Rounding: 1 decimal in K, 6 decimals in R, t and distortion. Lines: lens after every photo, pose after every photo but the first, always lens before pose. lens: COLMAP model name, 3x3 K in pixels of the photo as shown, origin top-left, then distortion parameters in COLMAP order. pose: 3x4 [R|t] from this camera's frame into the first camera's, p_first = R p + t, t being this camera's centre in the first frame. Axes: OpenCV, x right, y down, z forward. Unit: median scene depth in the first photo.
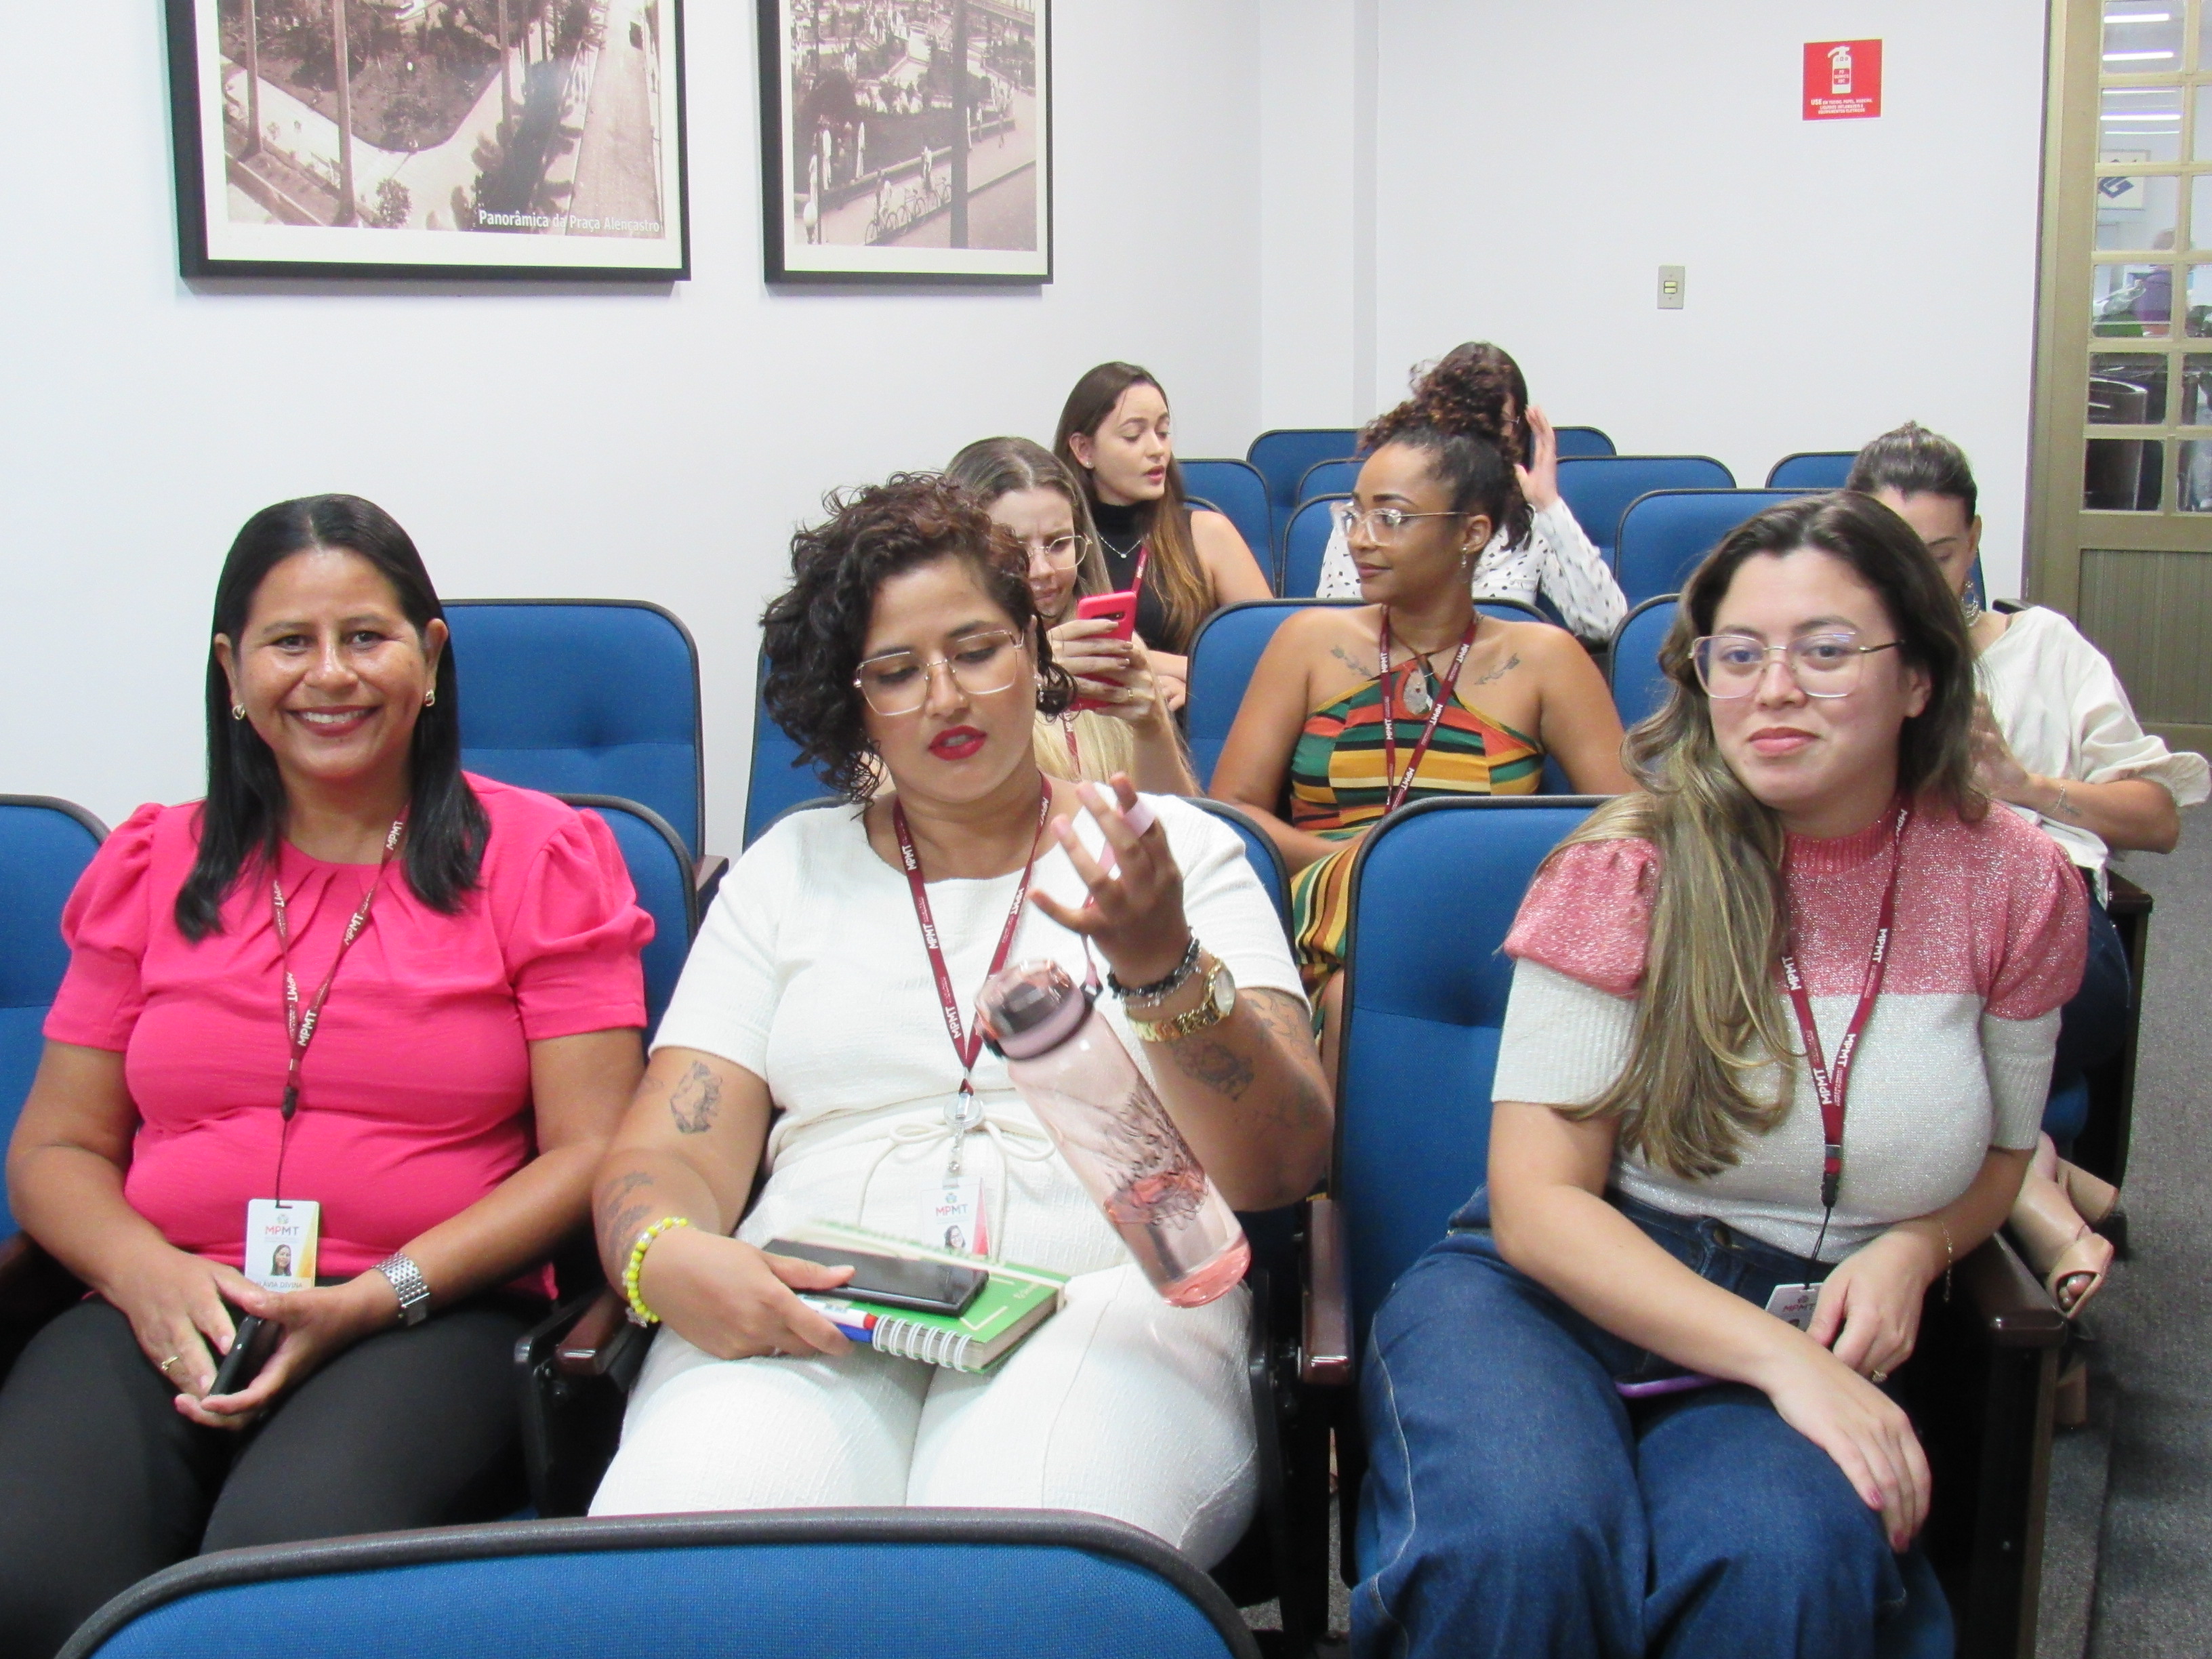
lens RADIAL K [[2597.0, 0, 1122.6], [0, 2597.0, 830.4], [0, 0, 1]] dist [-0.049418, 0.000000]
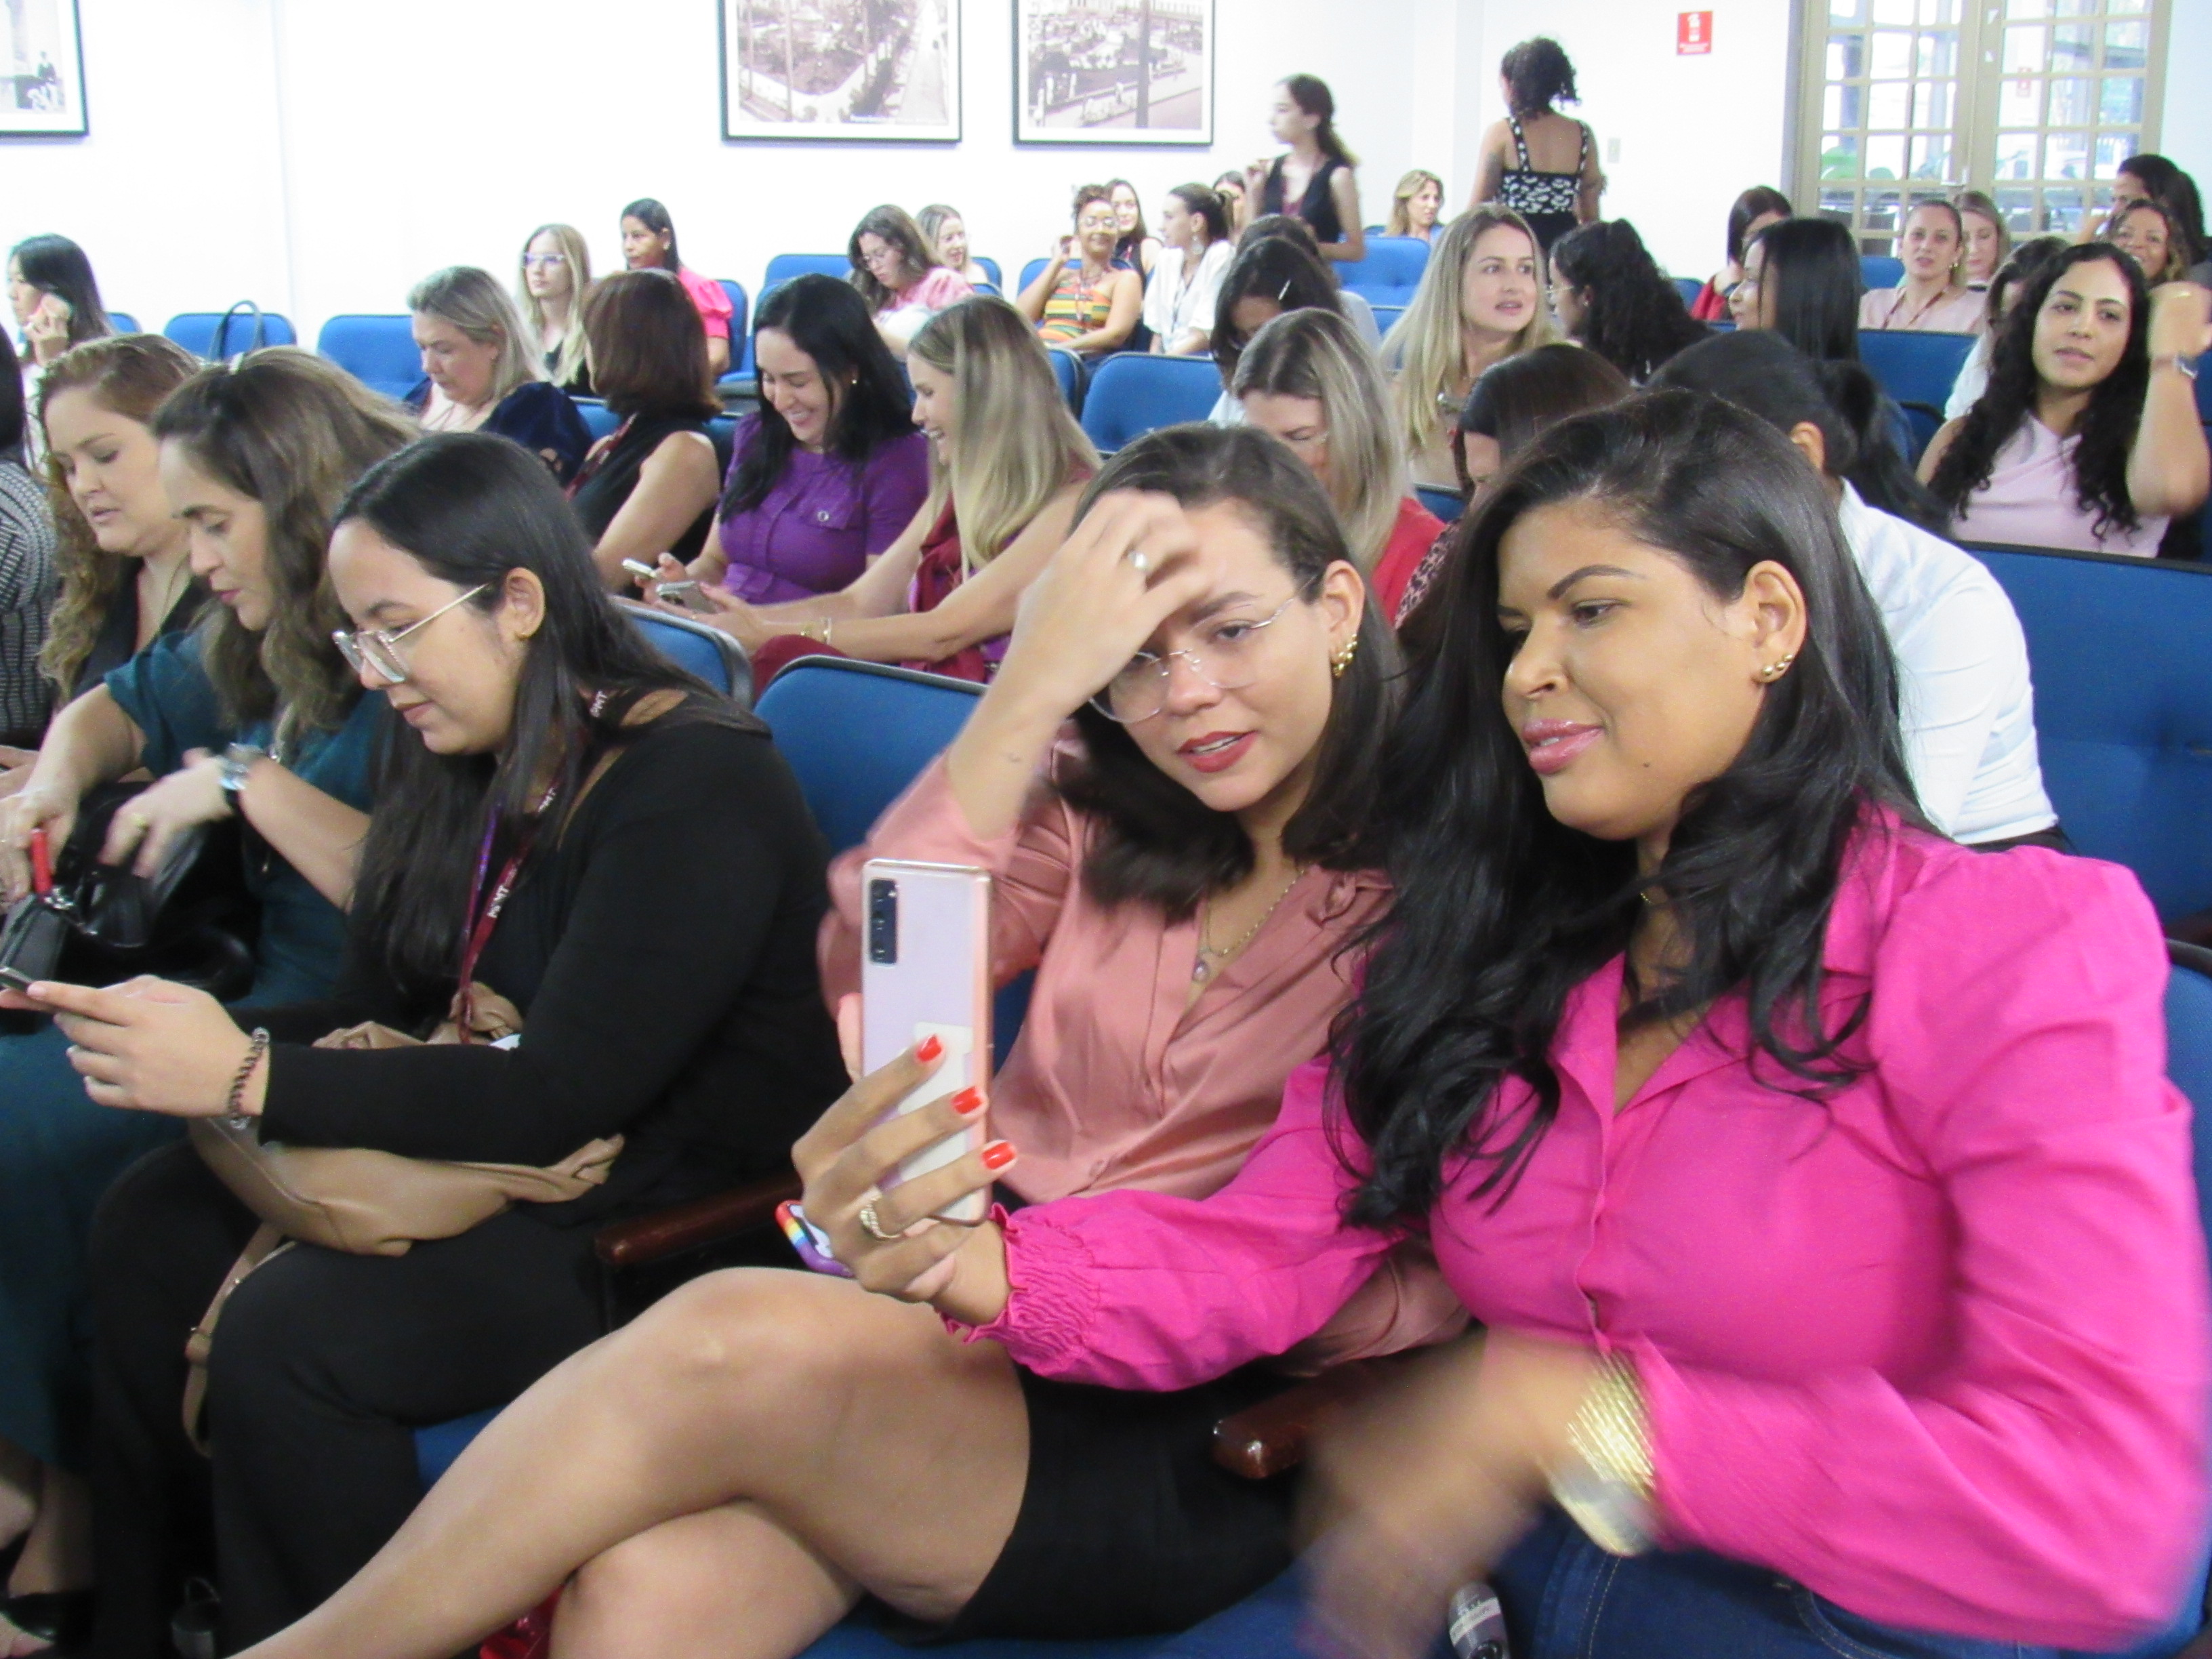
lens RADIAL K [[2521.0, 0, 1118.5], [0, 2521.0, 823.1], [0, 0, 1]] dist [-0.053342, 0.000000]
pose [[0.913238, 0.106057, -0.393381, 0.880567], [-0.086067, 0.993954, 0.068169, 0.229328], [0.398233, -0.028398, 0.916845, -1.033515]]
